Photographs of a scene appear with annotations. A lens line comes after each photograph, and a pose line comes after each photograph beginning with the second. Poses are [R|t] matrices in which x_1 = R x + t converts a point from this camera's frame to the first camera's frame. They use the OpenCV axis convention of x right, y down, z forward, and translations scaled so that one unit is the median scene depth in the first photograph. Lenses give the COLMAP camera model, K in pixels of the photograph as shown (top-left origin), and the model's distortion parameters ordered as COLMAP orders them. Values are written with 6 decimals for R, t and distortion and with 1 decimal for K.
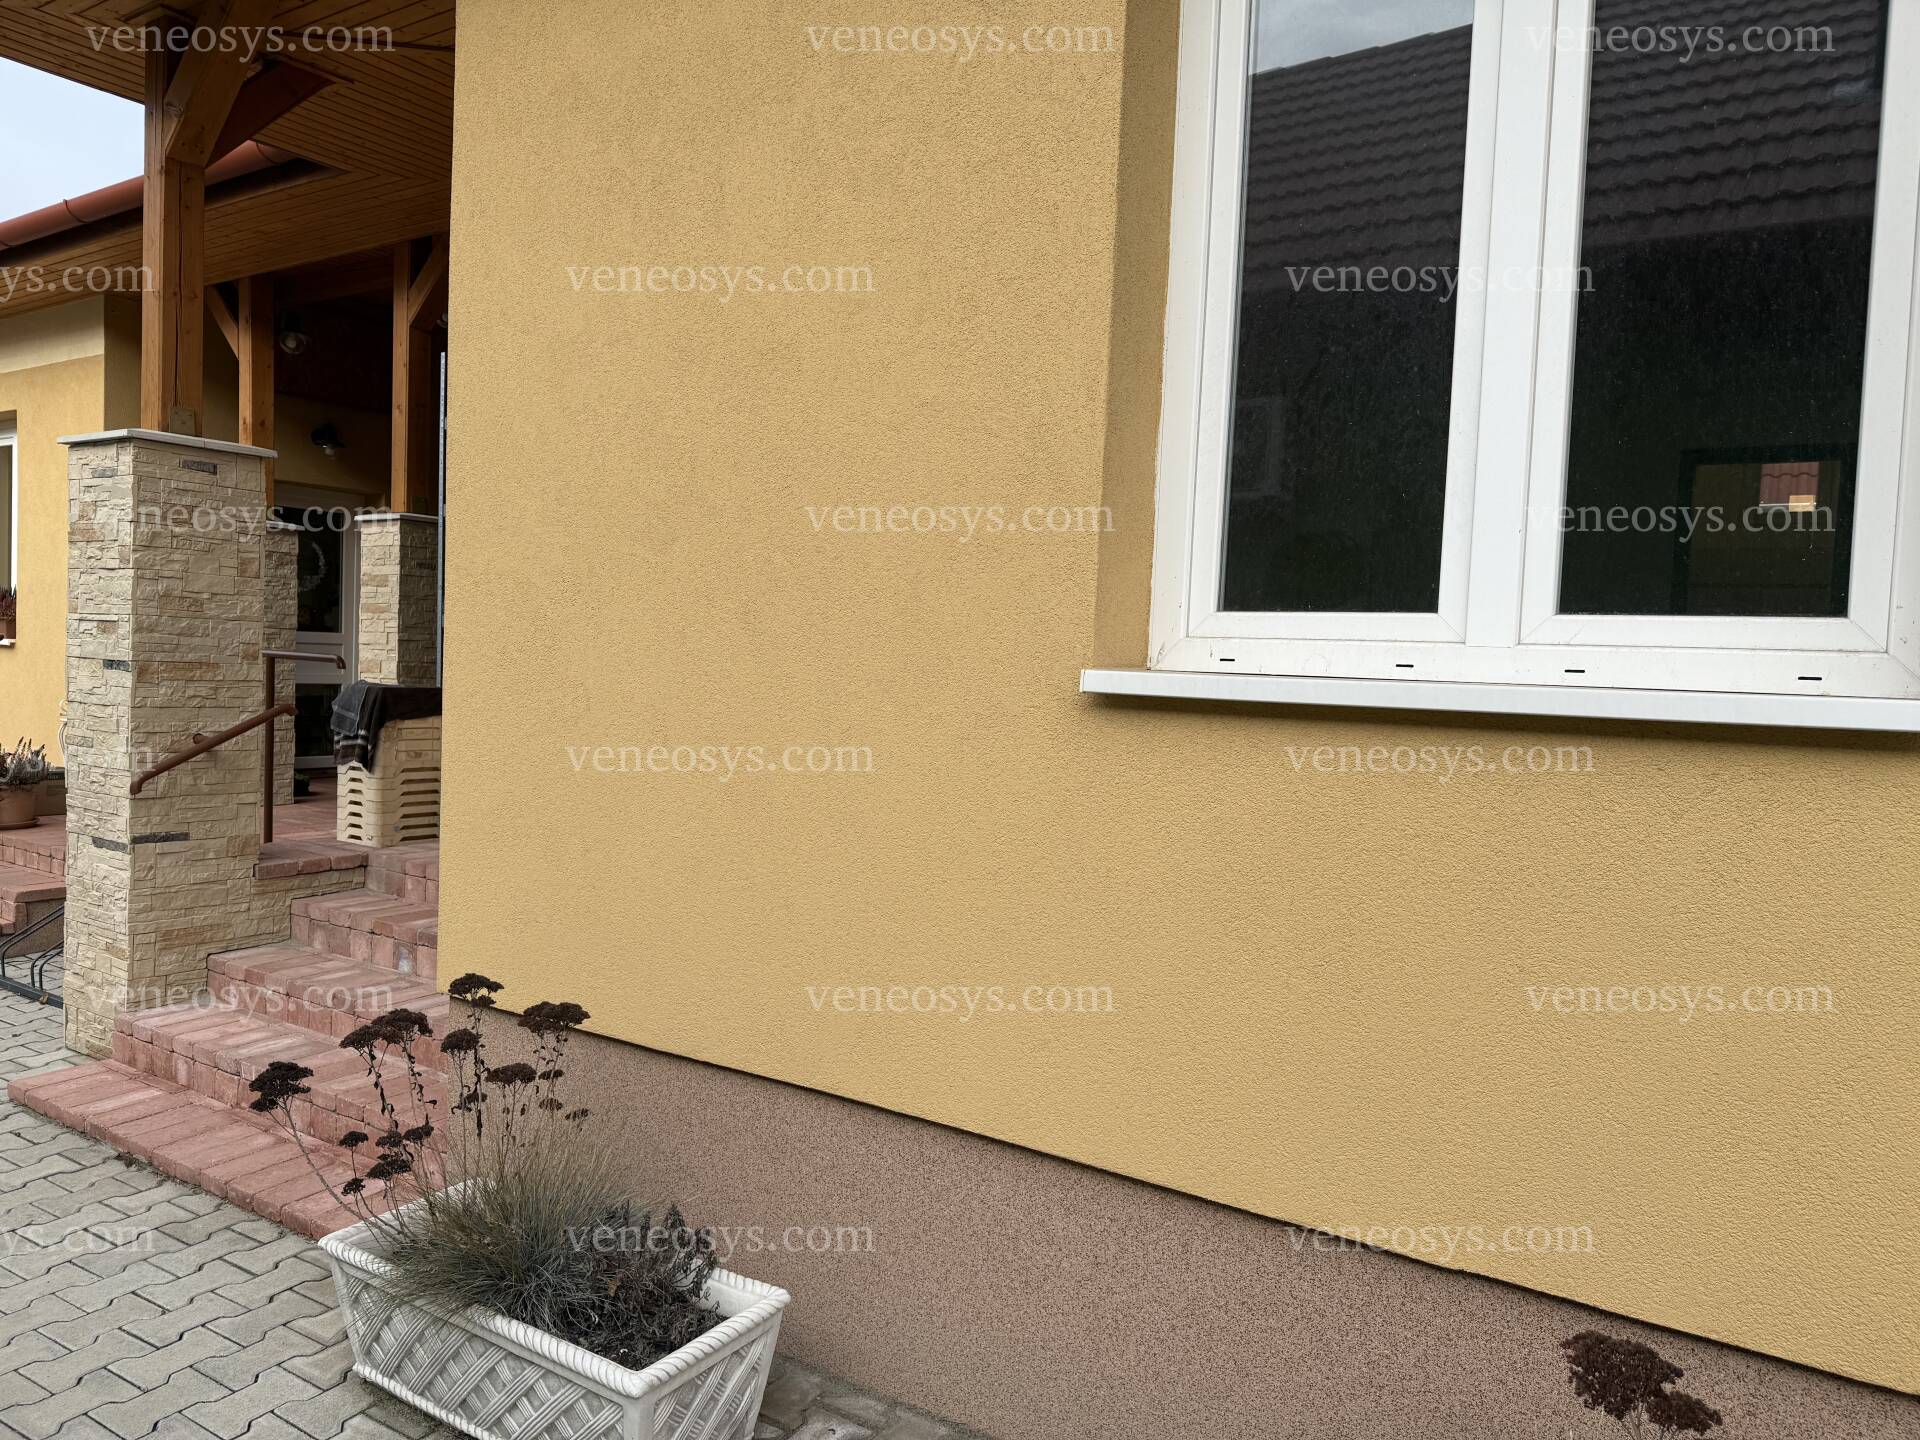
lens RADIAL K [[1345.2, 0, 951.4], [0, 1345.2, 731.4], [0, 0, 1]] dist [0.058341, -0.032907]
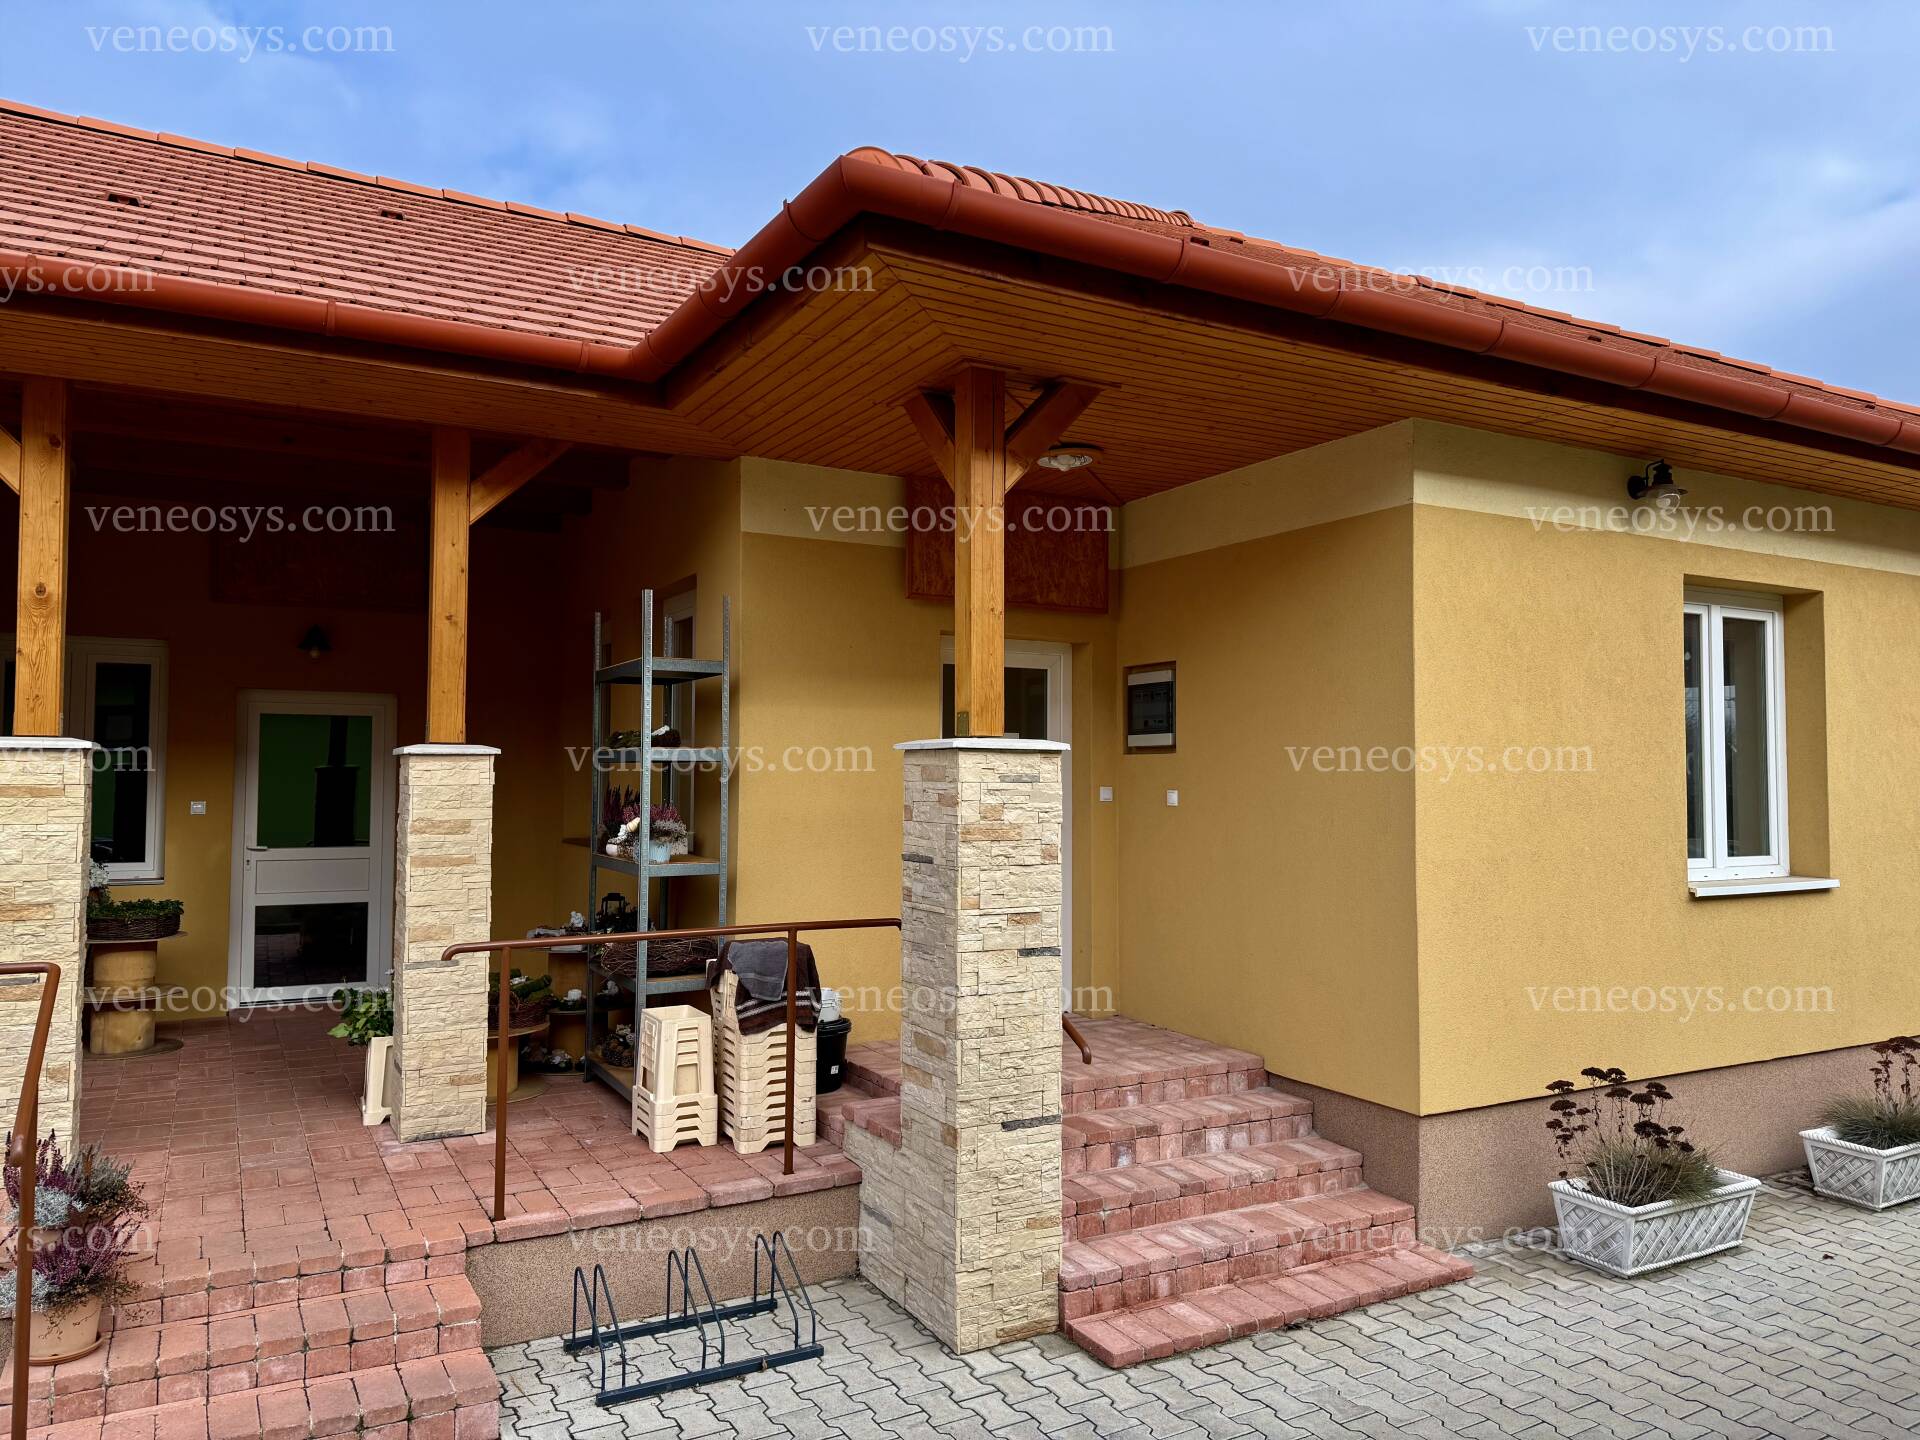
lens RADIAL K [[1345.2, 0, 955.1], [0, 1345.2, 709.8], [0, 0, 1]] dist [0.058341, -0.032907]
pose [[0.439435, 0.008520, 0.898234, -1.609075], [0.063075, 0.997194, -0.040317, -0.202670], [-0.896057, 0.074372, 0.437664, 0.570802]]
